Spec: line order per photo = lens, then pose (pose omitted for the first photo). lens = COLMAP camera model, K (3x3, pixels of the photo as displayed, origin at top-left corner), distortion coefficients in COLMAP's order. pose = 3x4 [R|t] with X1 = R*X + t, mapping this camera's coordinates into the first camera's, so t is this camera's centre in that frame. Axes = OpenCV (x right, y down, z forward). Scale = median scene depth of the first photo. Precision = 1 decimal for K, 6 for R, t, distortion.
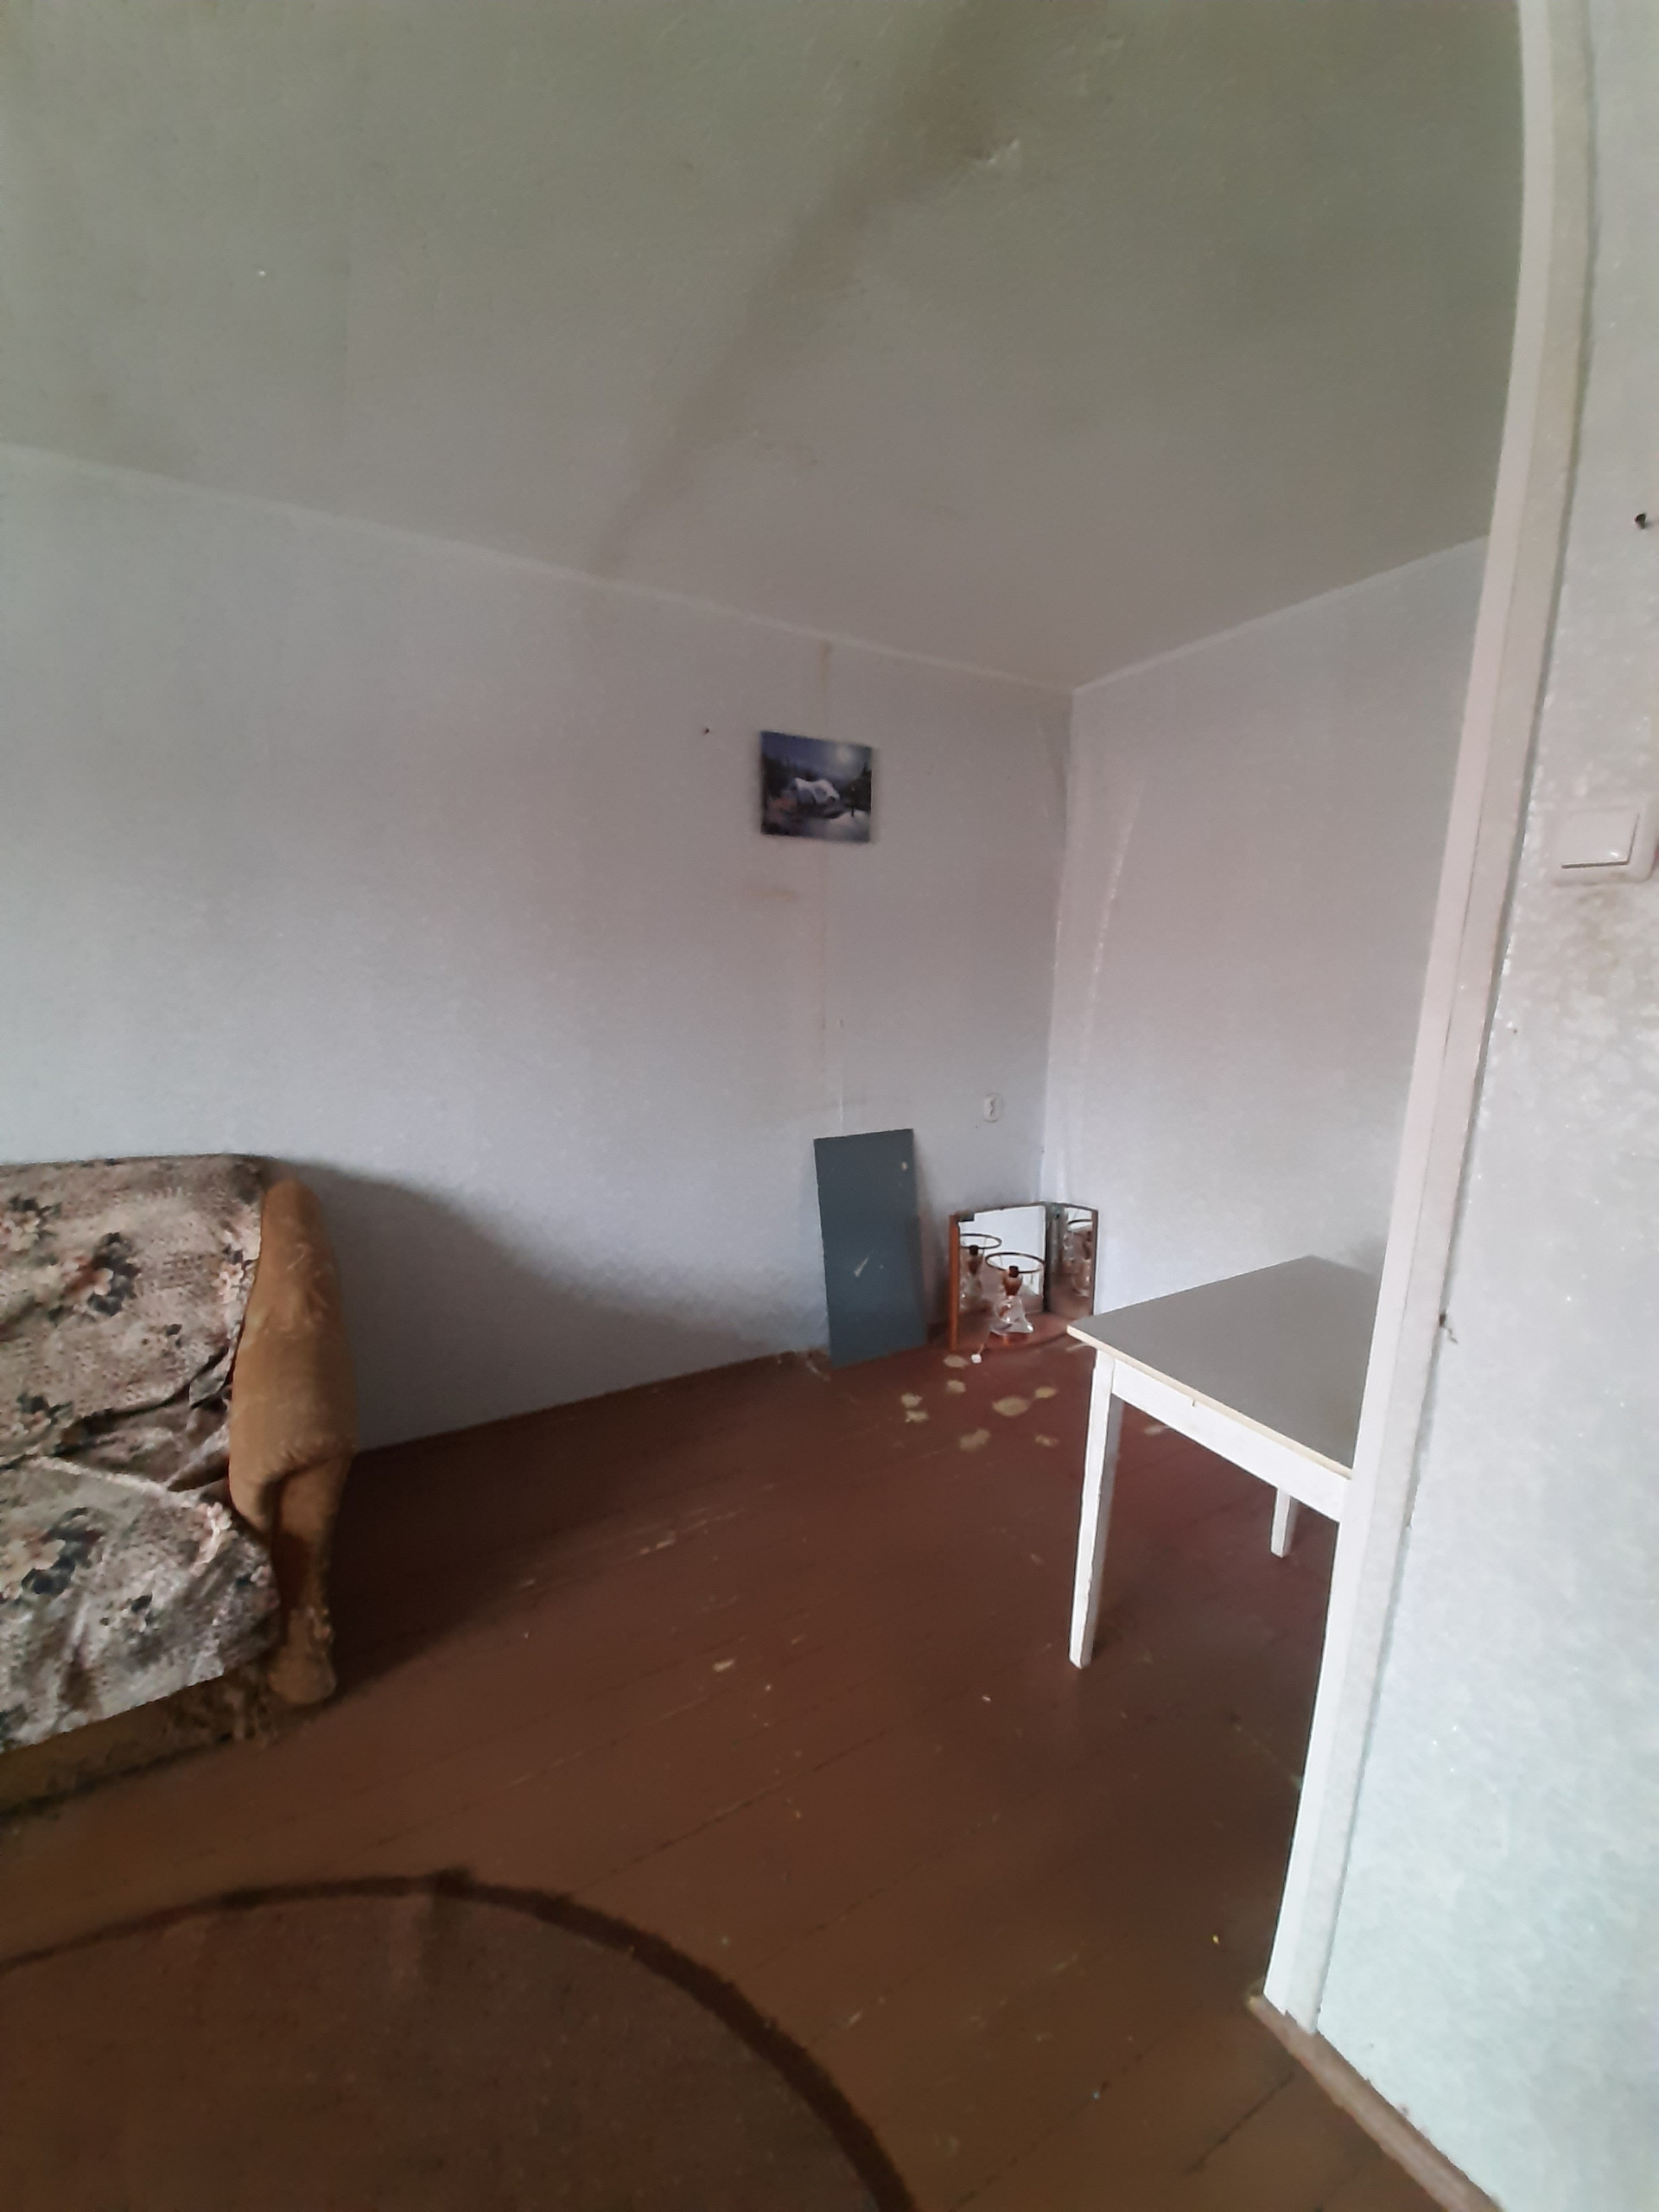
lens RADIAL K [[854.4, 0, 832.7], [0, 854.4, 1123.9], [0, 0, 1]] dist [0.011336, -0.011049]
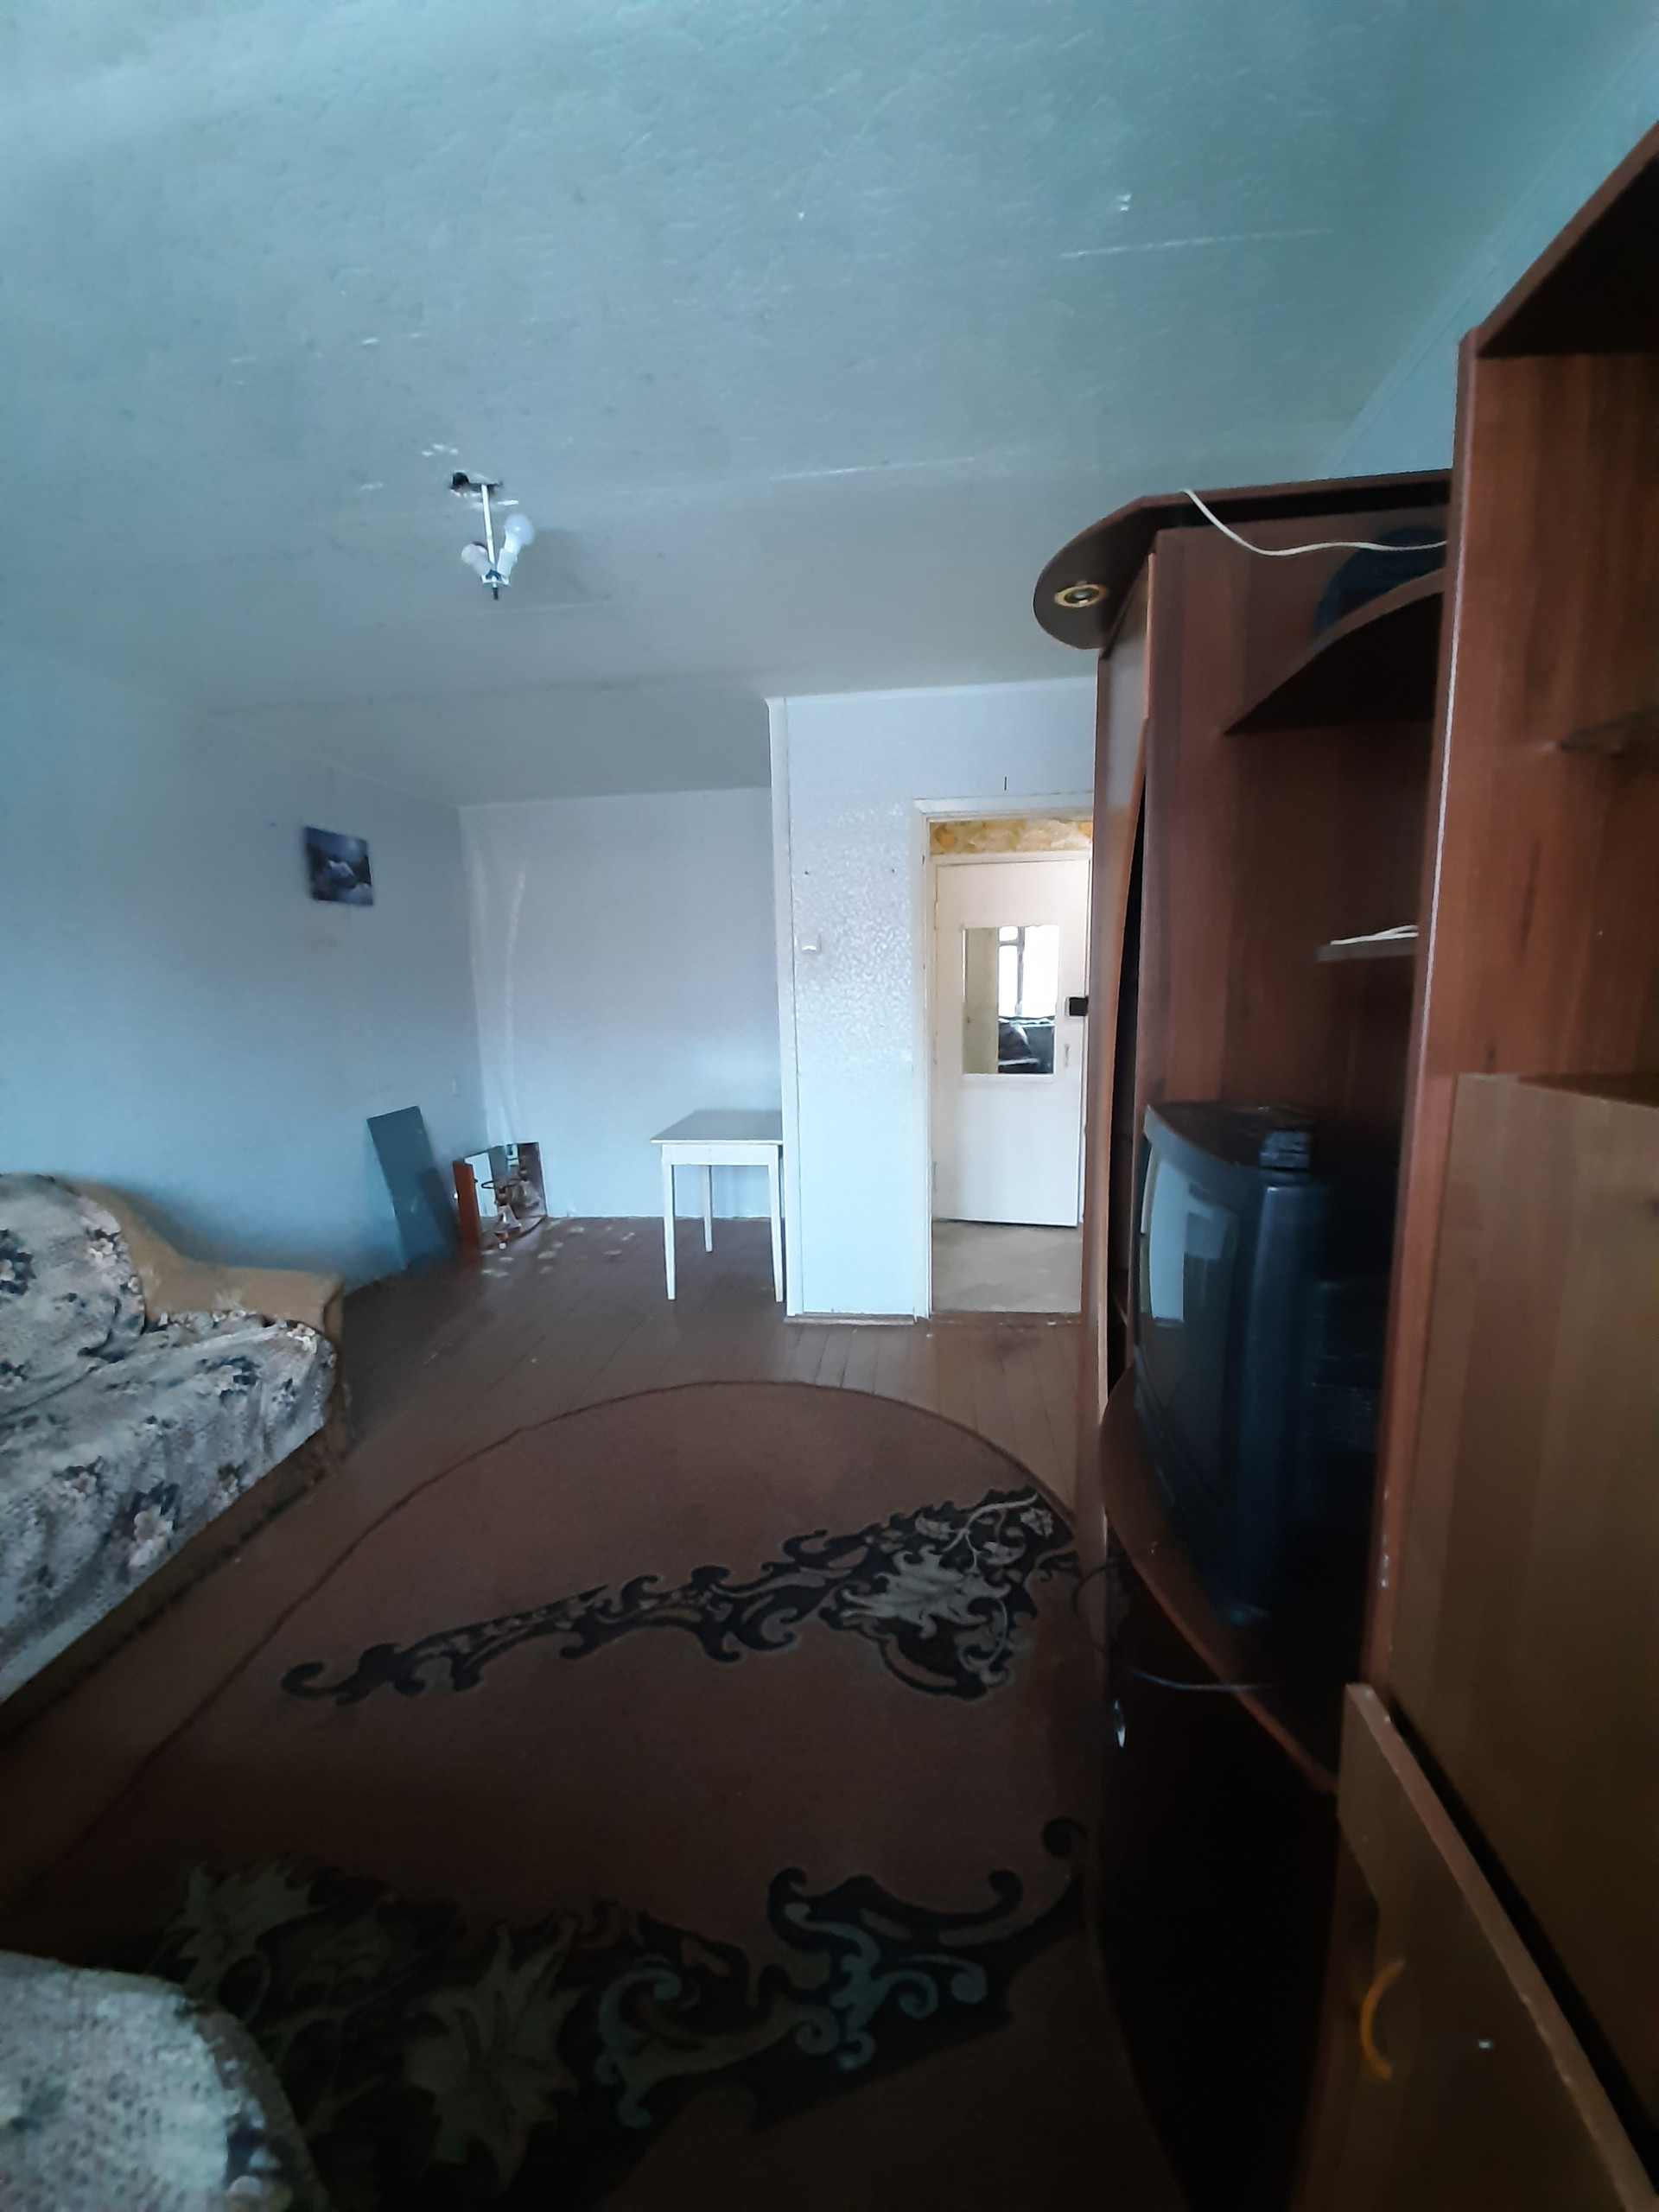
lens RADIAL K [[866.5, 0, 828.2], [0, 866.5, 1120.9], [0, 0, 1]] dist [0.002335, -0.011110]
pose [[0.593374, -0.160053, 0.788854, -1.065781], [0.185641, 0.980823, 0.059364, 0.118768], [-0.783227, 0.111219, 0.611707, -0.661556]]
